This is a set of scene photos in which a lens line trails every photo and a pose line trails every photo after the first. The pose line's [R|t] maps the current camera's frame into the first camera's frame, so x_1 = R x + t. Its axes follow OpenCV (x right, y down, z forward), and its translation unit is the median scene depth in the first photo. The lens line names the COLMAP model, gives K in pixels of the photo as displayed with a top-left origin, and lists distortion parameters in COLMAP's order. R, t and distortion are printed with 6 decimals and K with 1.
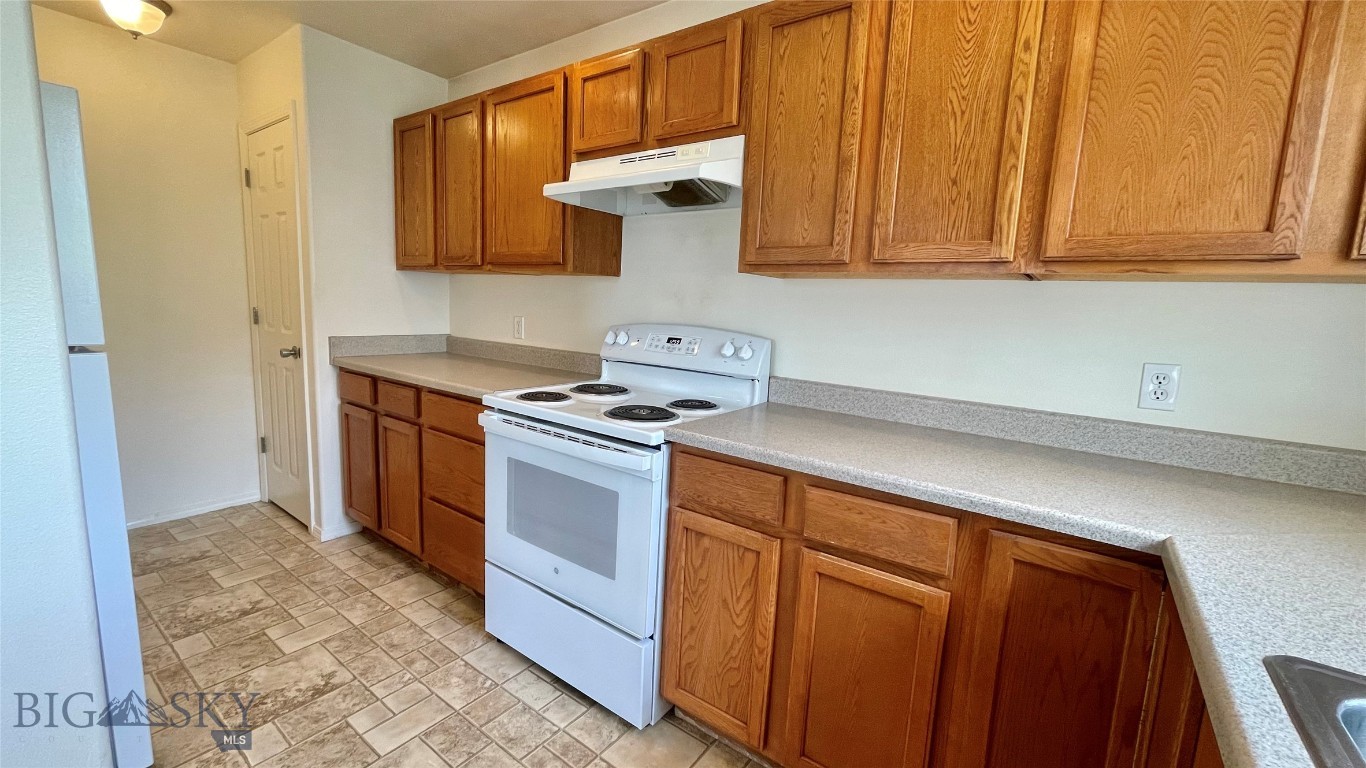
lens RADIAL K [[553.7, 0, 683.0], [0, 553.7, 384.0], [0, 0, 1]] dist [-0.001131, -0.000022]
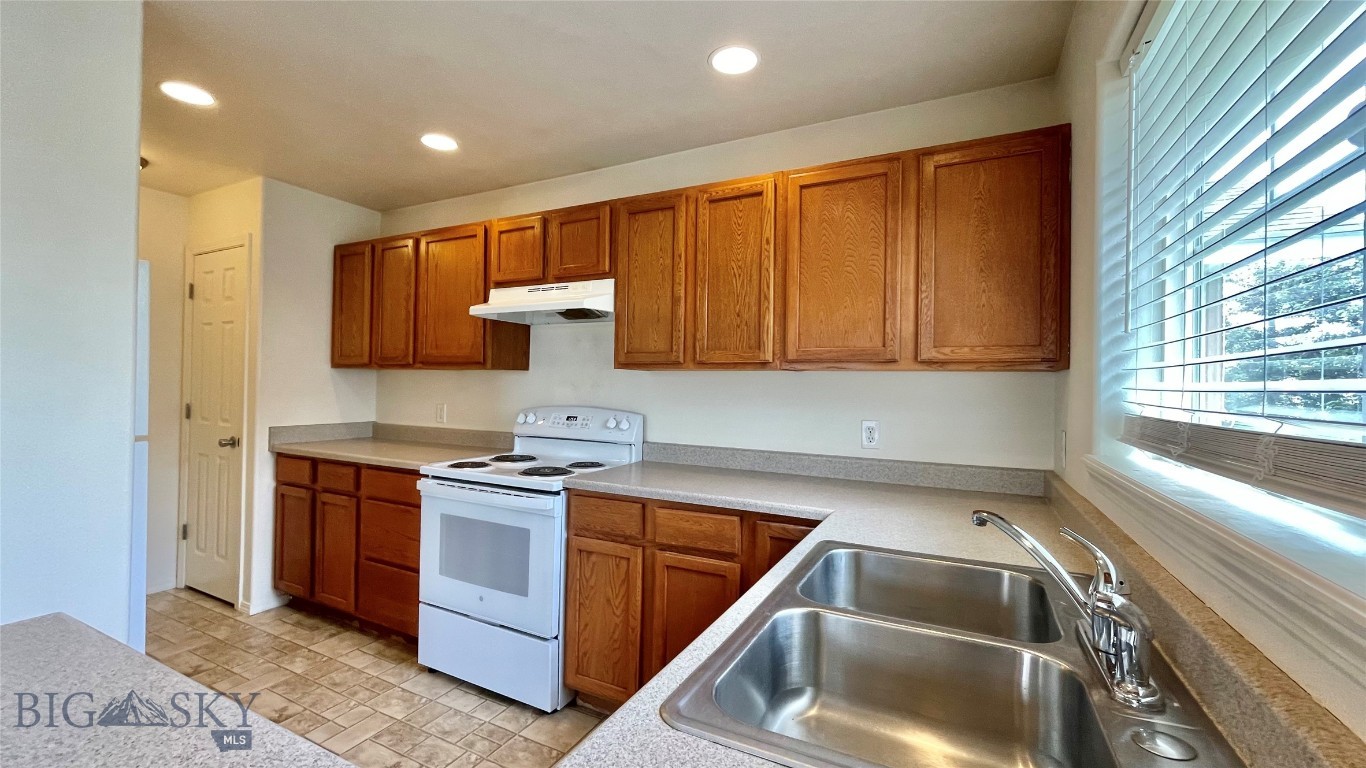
lens RADIAL K [[553.7, 0, 683.0], [0, 553.7, 384.0], [0, 0, 1]] dist [-0.001131, -0.000022]
pose [[0.986623, -0.028602, 0.160491, 0.041956], [0.050896, 0.989321, -0.136575, 0.039426], [-0.154871, 0.142917, 0.977543, -0.398528]]
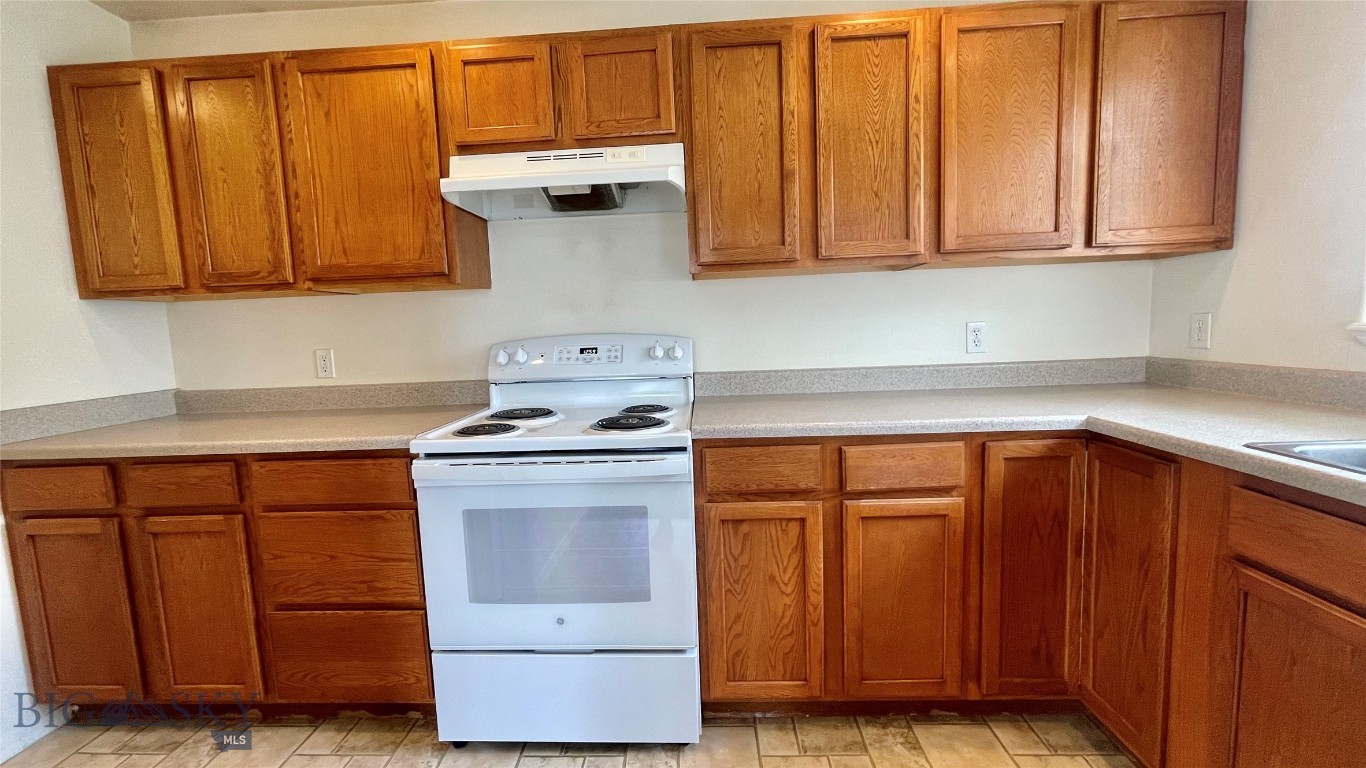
lens RADIAL K [[553.7, 0, 683.0], [0, 553.7, 384.0], [0, 0, 1]] dist [-0.001131, -0.000022]
pose [[0.828495, -0.136624, 0.543074, -0.471095], [0.155515, 0.987769, 0.011250, -0.008595], [-0.537969, 0.075135, 0.839609, 0.135806]]
